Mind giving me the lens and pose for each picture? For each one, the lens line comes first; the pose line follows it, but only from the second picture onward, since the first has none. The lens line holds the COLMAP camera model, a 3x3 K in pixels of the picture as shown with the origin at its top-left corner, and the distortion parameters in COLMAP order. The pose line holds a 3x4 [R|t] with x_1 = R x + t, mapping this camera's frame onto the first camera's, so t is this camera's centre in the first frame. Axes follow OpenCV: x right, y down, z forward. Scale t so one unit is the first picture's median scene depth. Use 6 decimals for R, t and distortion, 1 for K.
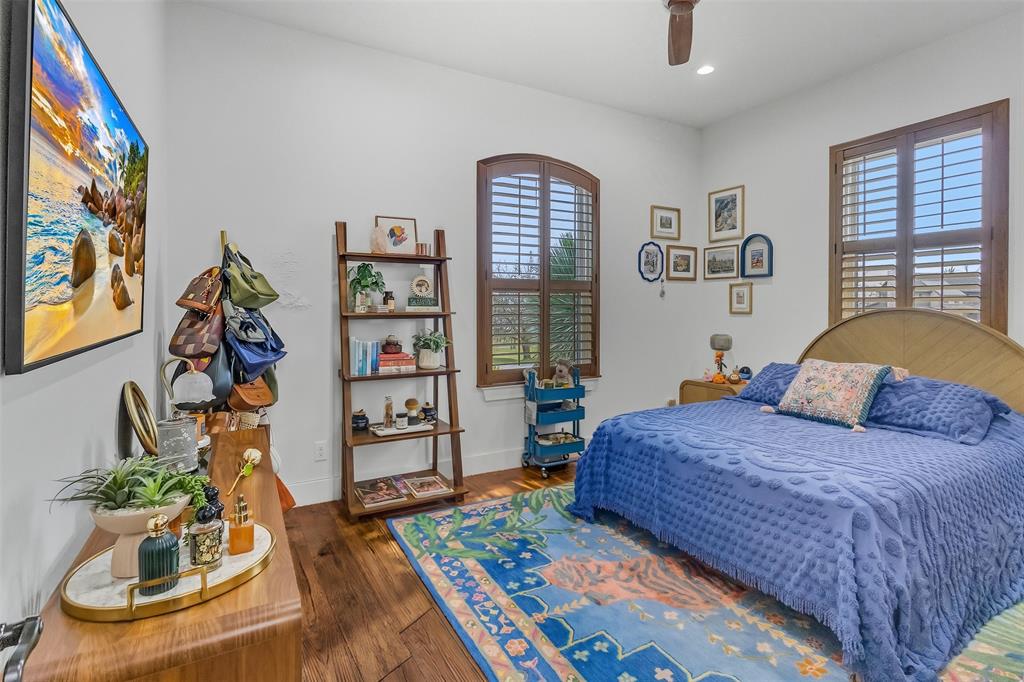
lens RADIAL K [[503.6, 0, 515.4], [0, 503.6, 318.5], [0, 0, 1]] dist [0.001508, 0.000112]
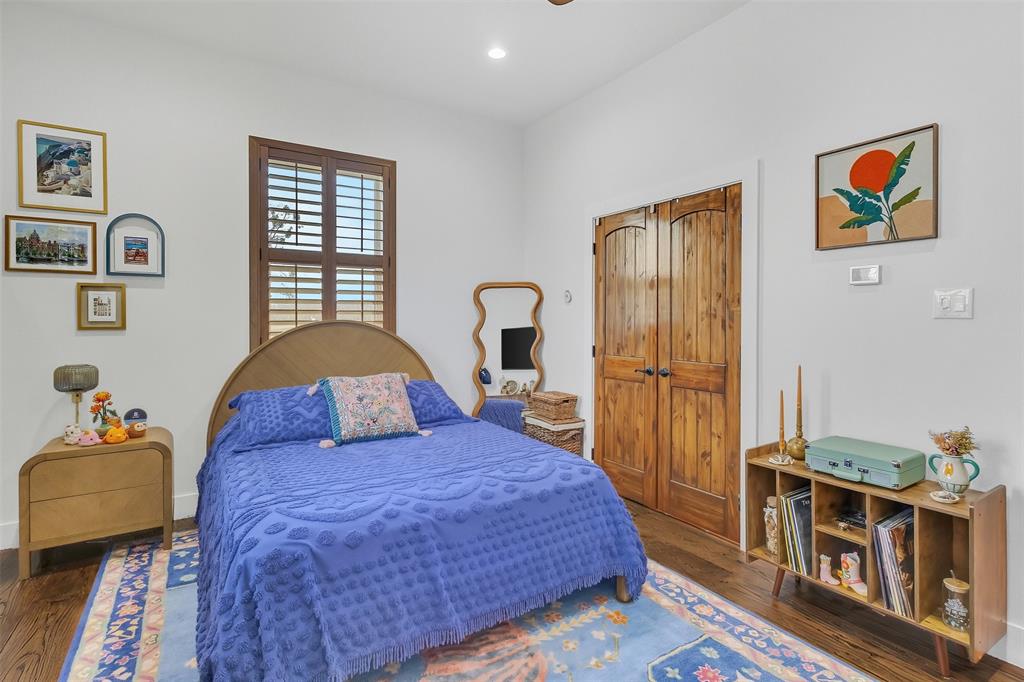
lens RADIAL K [[503.6, 0, 515.4], [0, 503.6, 318.5], [0, 0, 1]] dist [0.001508, 0.000112]
pose [[-0.072789, -0.004909, 0.997335, -0.302269], [0.022595, 0.999723, 0.006570, -0.021343], [-0.997091, 0.023013, -0.072658, 0.654705]]
